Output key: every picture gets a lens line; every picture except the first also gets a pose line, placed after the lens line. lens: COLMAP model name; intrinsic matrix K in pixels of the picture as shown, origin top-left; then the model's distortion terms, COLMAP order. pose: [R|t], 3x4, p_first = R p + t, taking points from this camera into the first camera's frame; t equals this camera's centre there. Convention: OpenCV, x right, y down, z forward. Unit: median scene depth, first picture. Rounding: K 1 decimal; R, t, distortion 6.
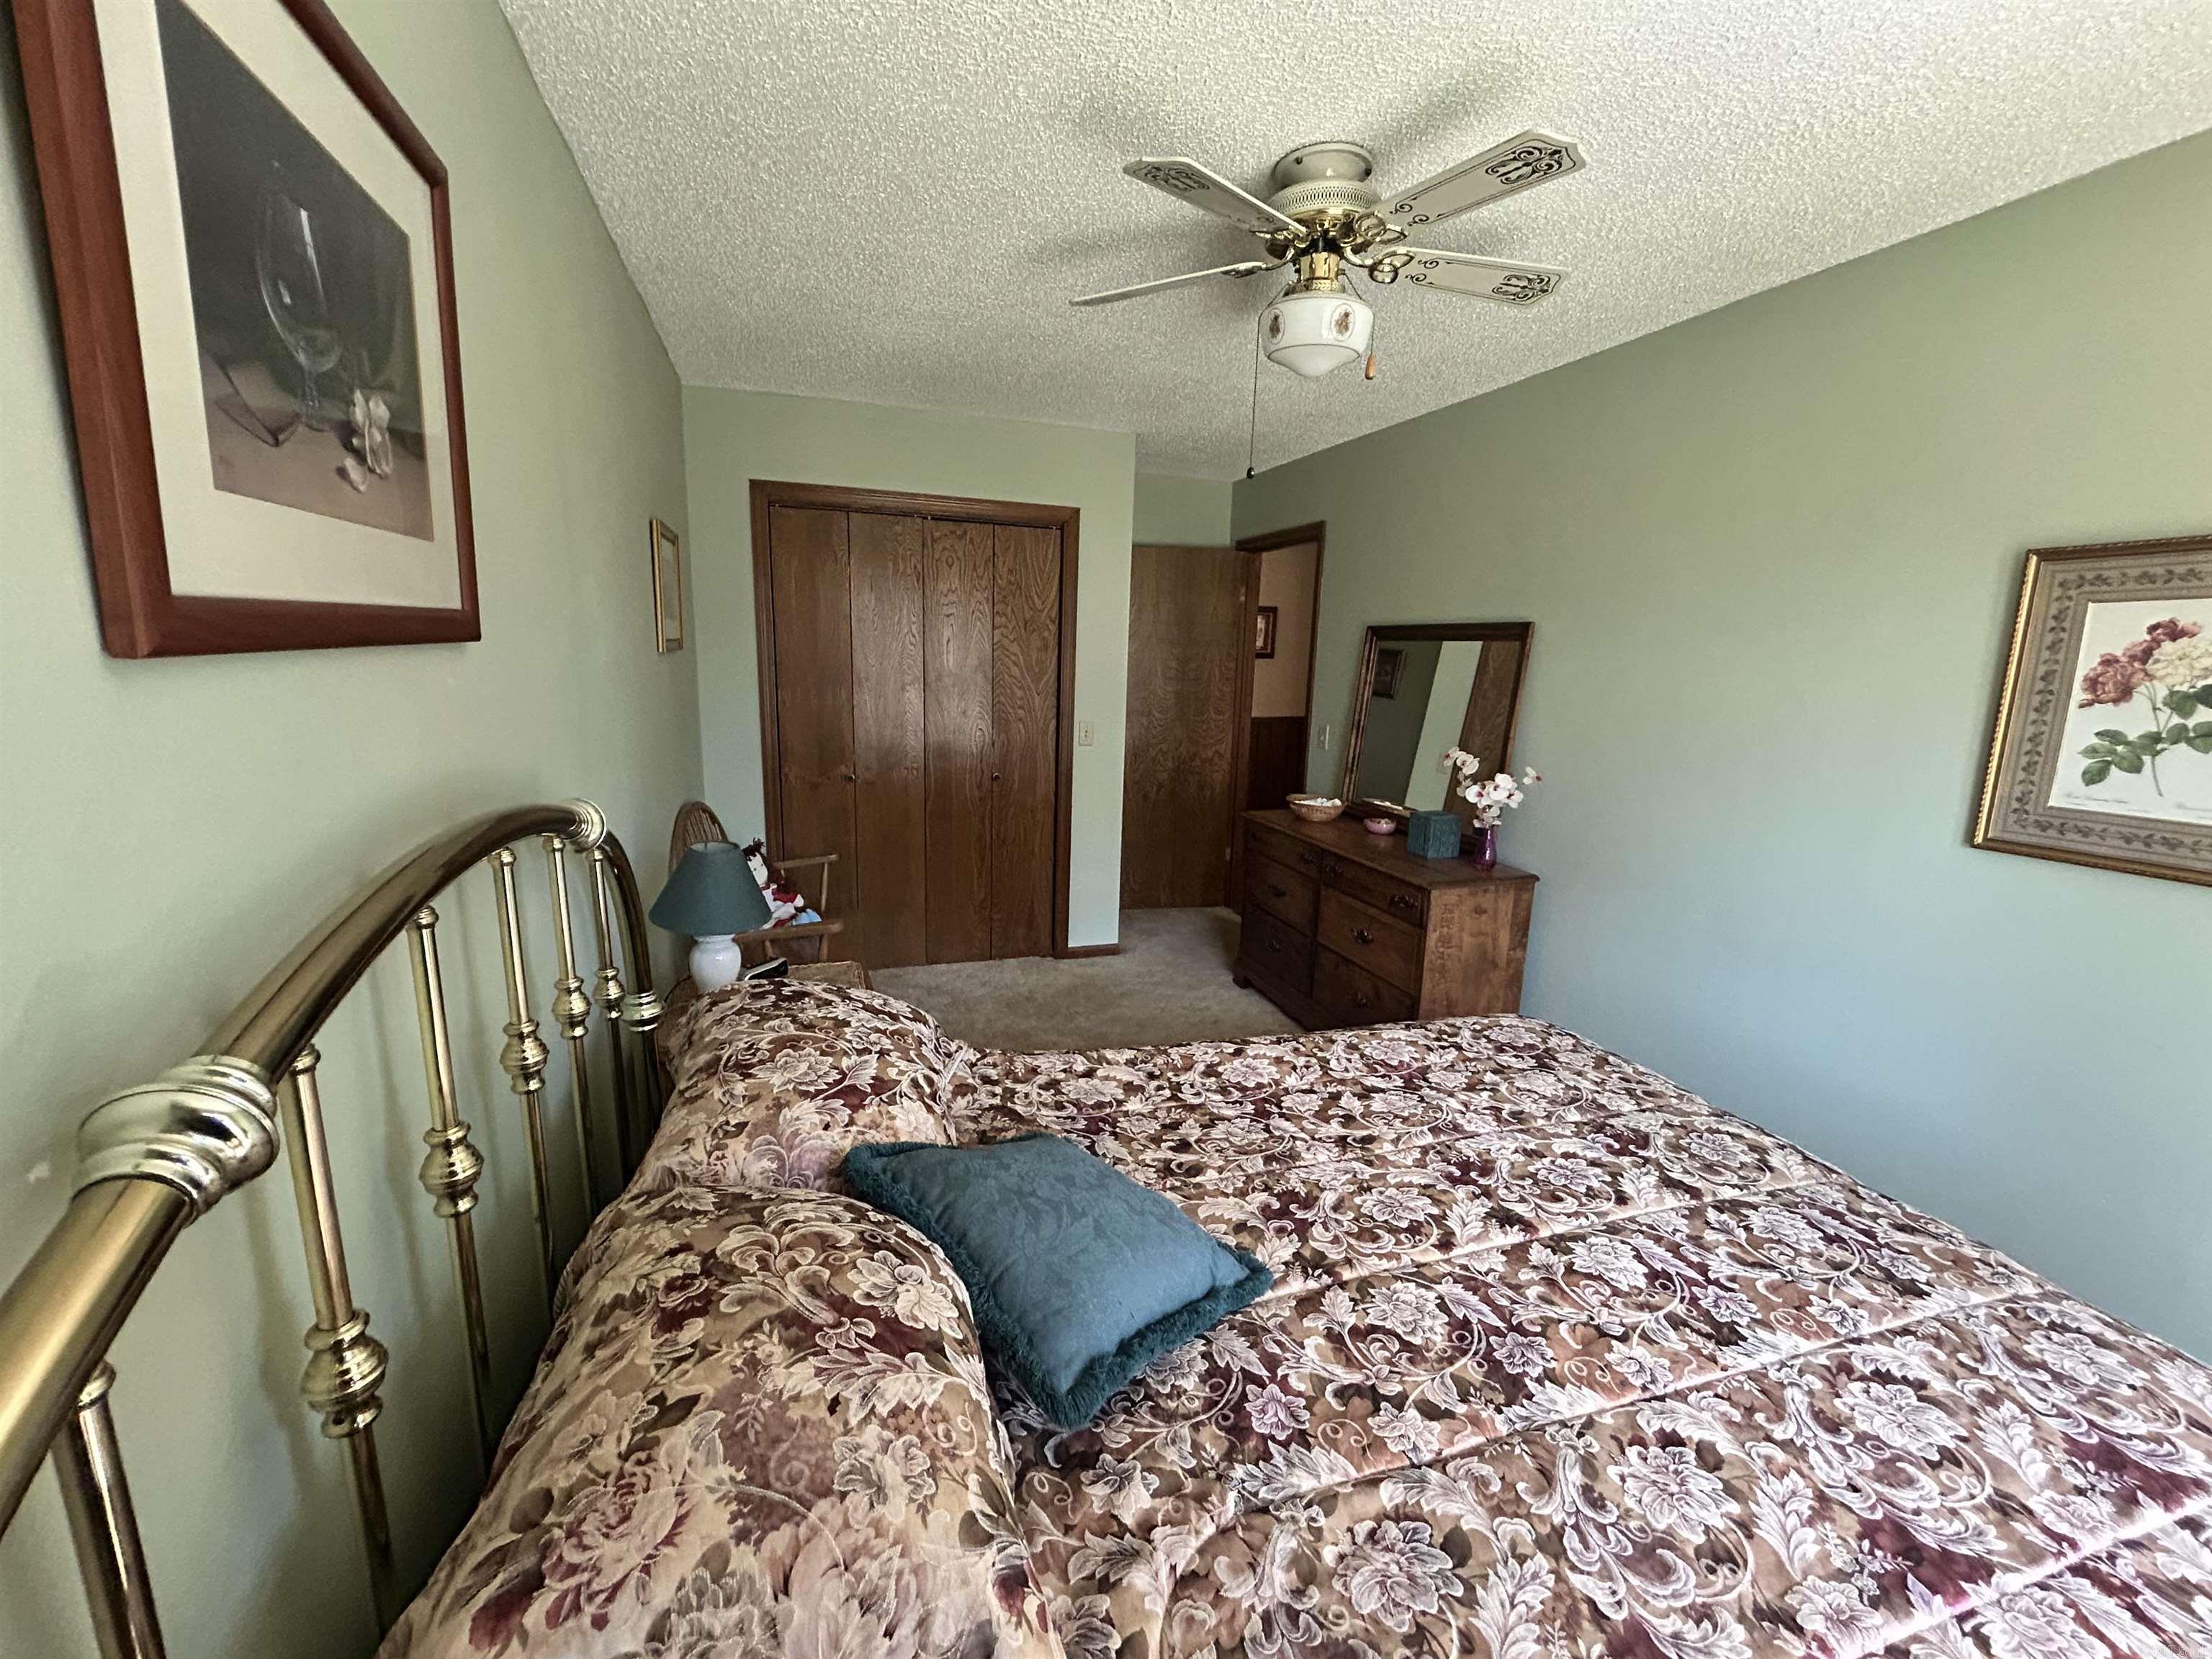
lens RADIAL K [[896.9, 0, 1103.3], [0, 896.9, 829.2], [0, 0, 1]] dist [-0.003974, 0.003091]
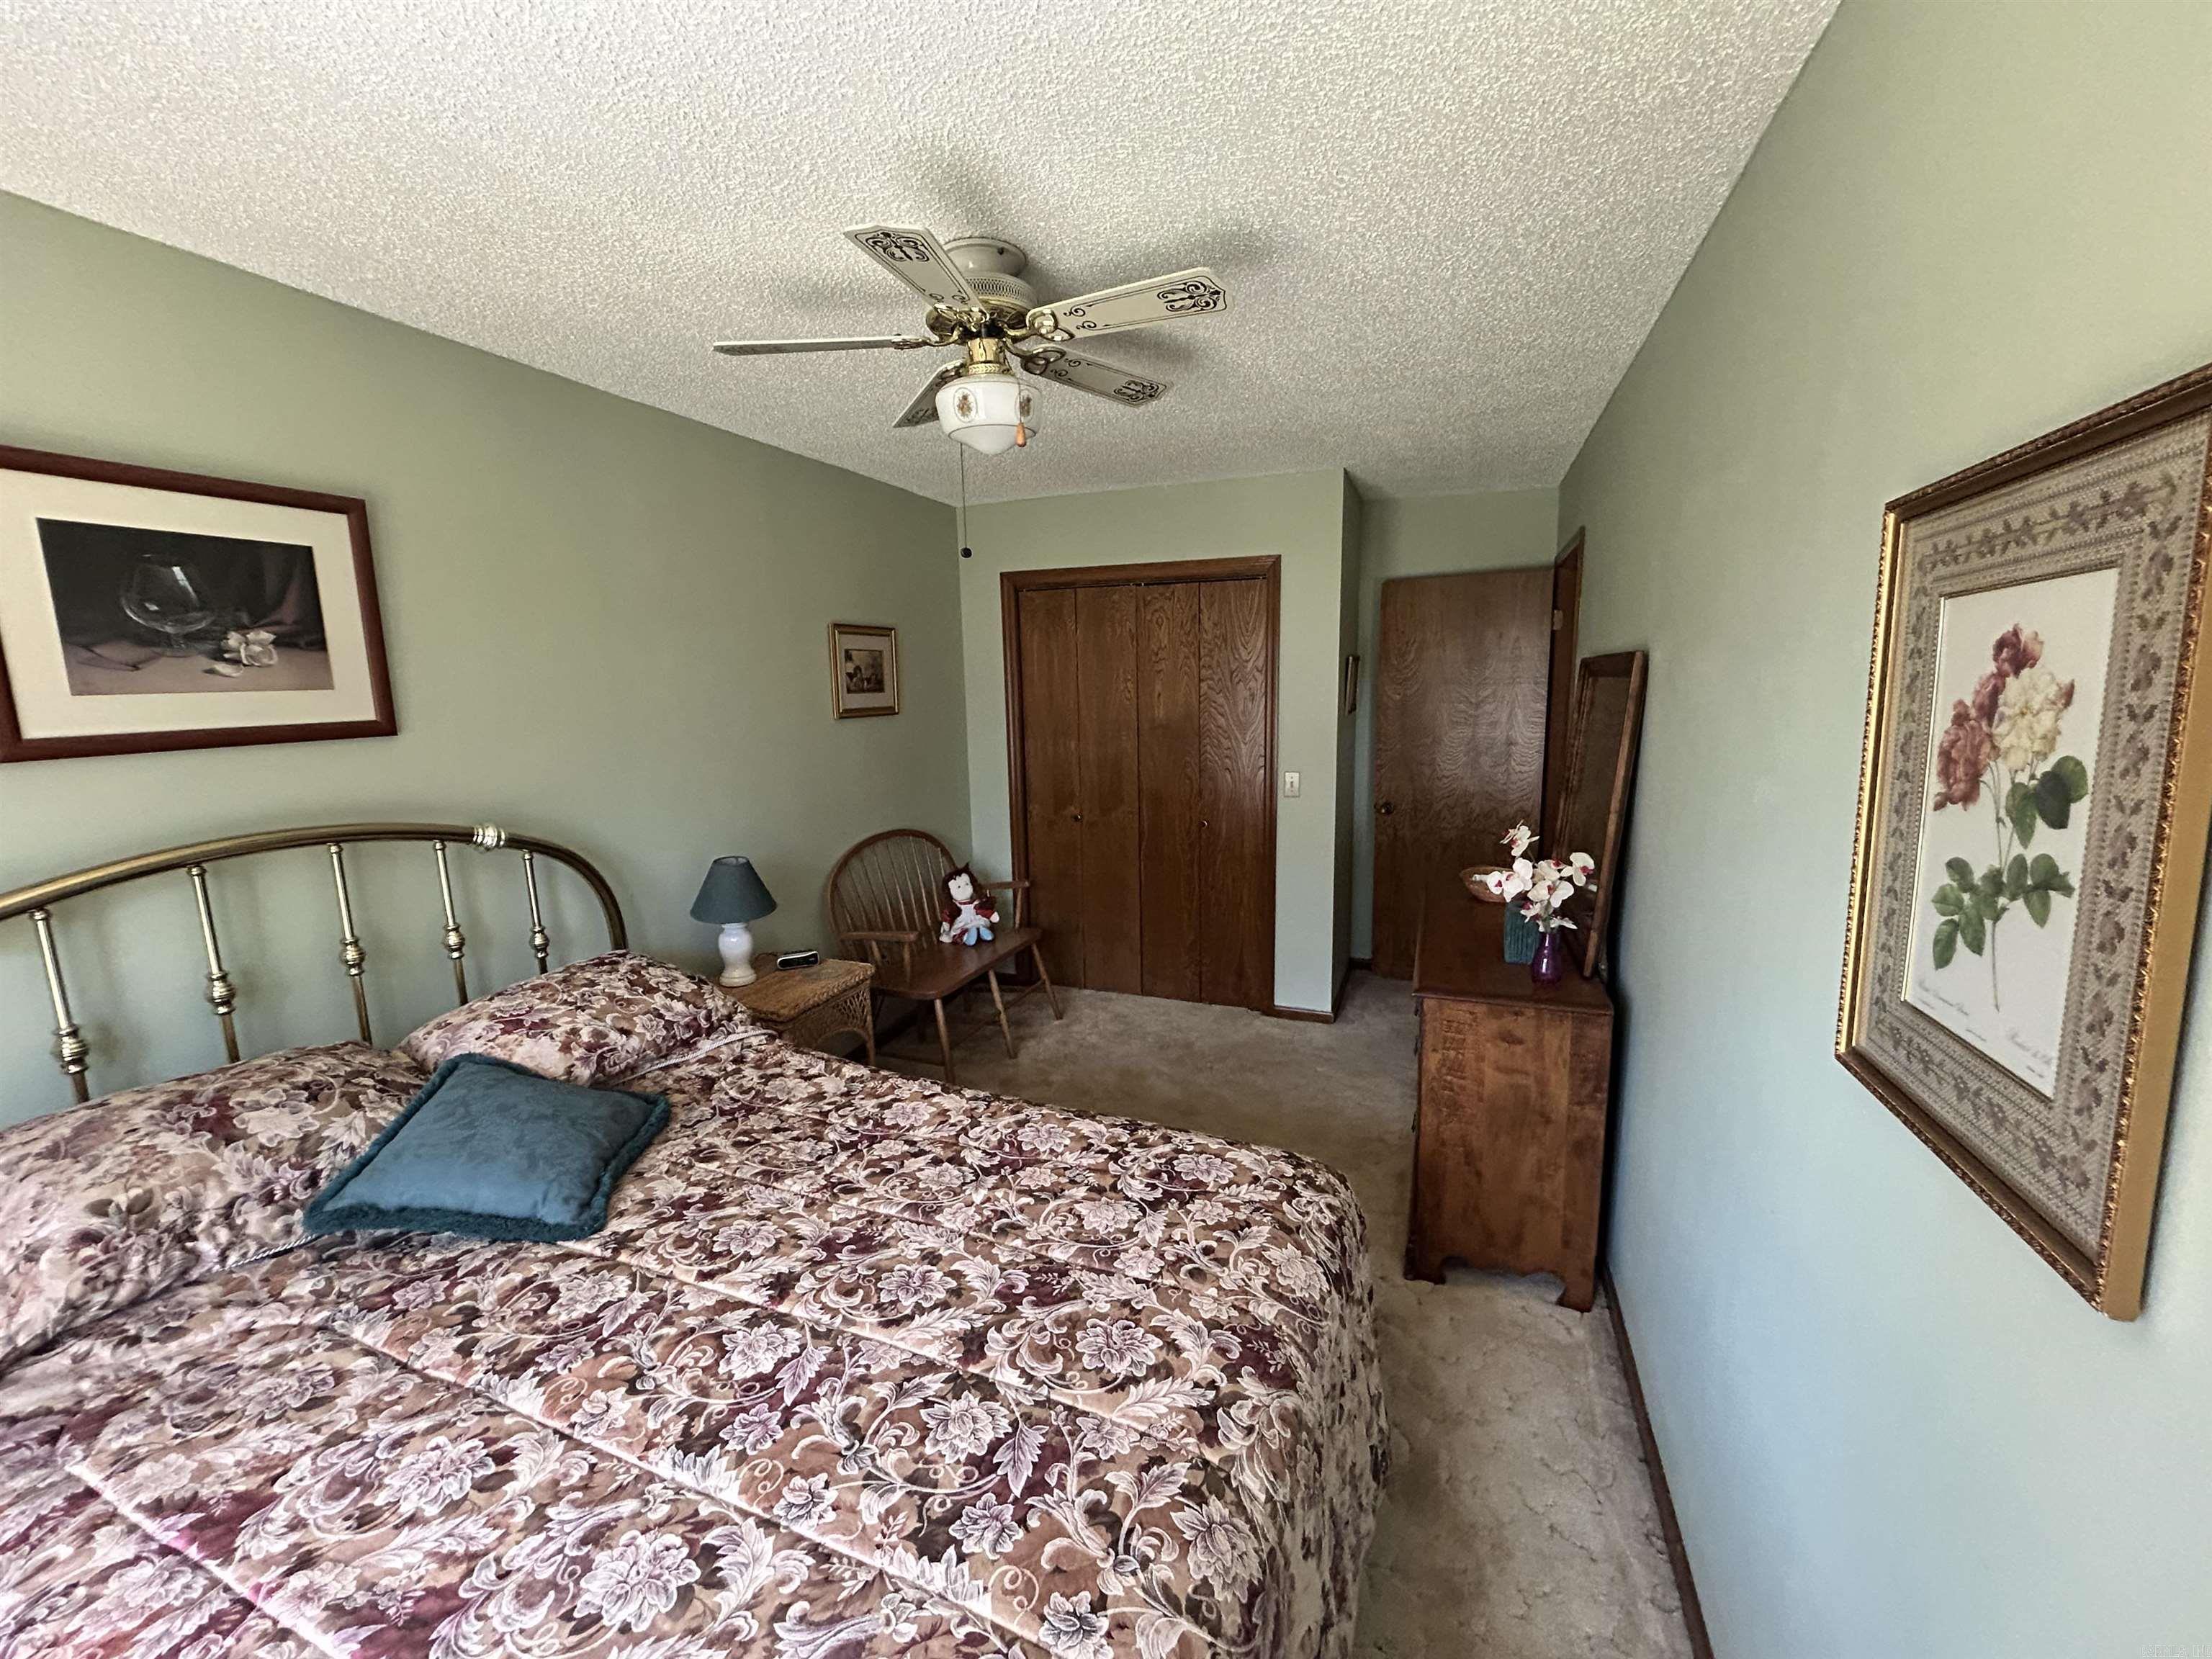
lens RADIAL K [[896.9, 0, 1103.3], [0, 896.9, 829.2], [0, 0, 1]] dist [-0.003974, 0.003091]
pose [[0.764575, 0.061151, -0.641627, 1.157038], [-0.086615, 0.996208, -0.008267, -0.088375], [0.638688, 0.061895, 0.766972, 0.359897]]
